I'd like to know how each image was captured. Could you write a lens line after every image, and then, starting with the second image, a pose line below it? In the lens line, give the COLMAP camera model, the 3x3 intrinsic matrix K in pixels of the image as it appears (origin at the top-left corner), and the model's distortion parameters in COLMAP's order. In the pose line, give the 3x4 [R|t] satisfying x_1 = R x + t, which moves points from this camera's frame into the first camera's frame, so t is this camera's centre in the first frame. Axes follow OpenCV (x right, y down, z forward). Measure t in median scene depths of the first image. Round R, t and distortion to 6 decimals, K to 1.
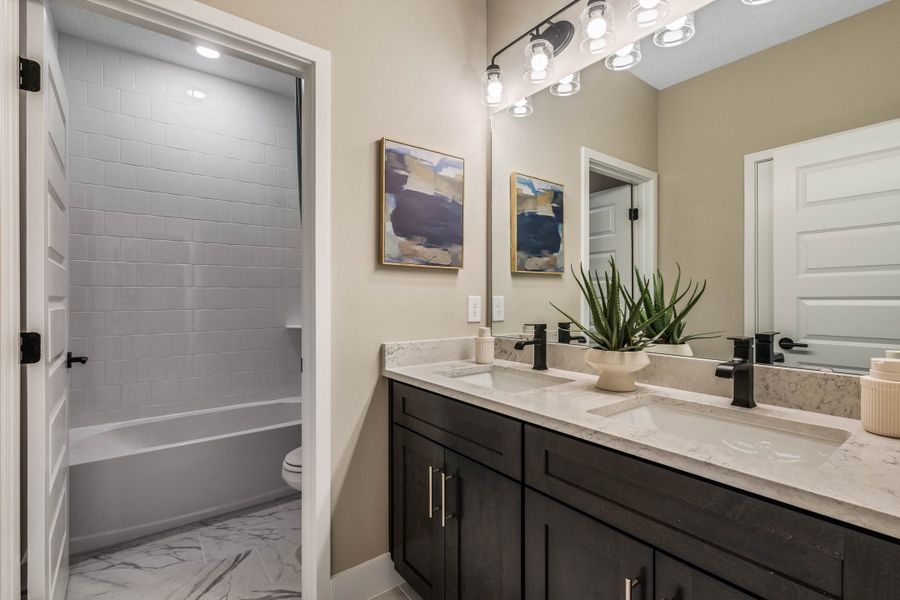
lens RADIAL K [[428.9, 0, 447.7], [0, 428.9, 298.8], [0, 0, 1]] dist [-0.000439, -0.000081]
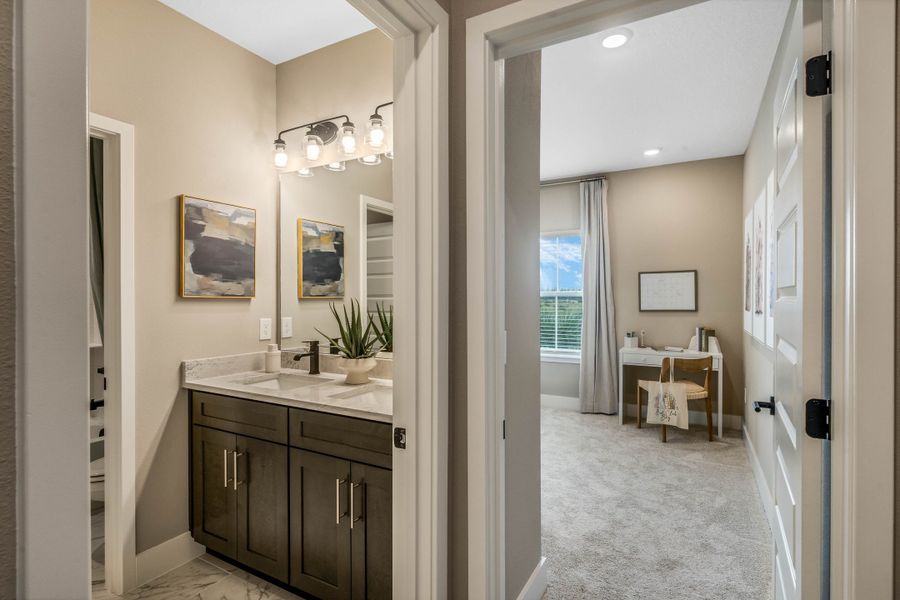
lens RADIAL K [[467.7, 0, 453.0], [0, 467.7, 298.2], [0, 0, 1]] dist [-0.001597, -0.000896]
pose [[0.920737, -0.003299, 0.390169, 0.039603], [0.004151, 0.999990, -0.001342, -0.072016], [-0.390161, 0.002855, 0.920742, -0.539446]]
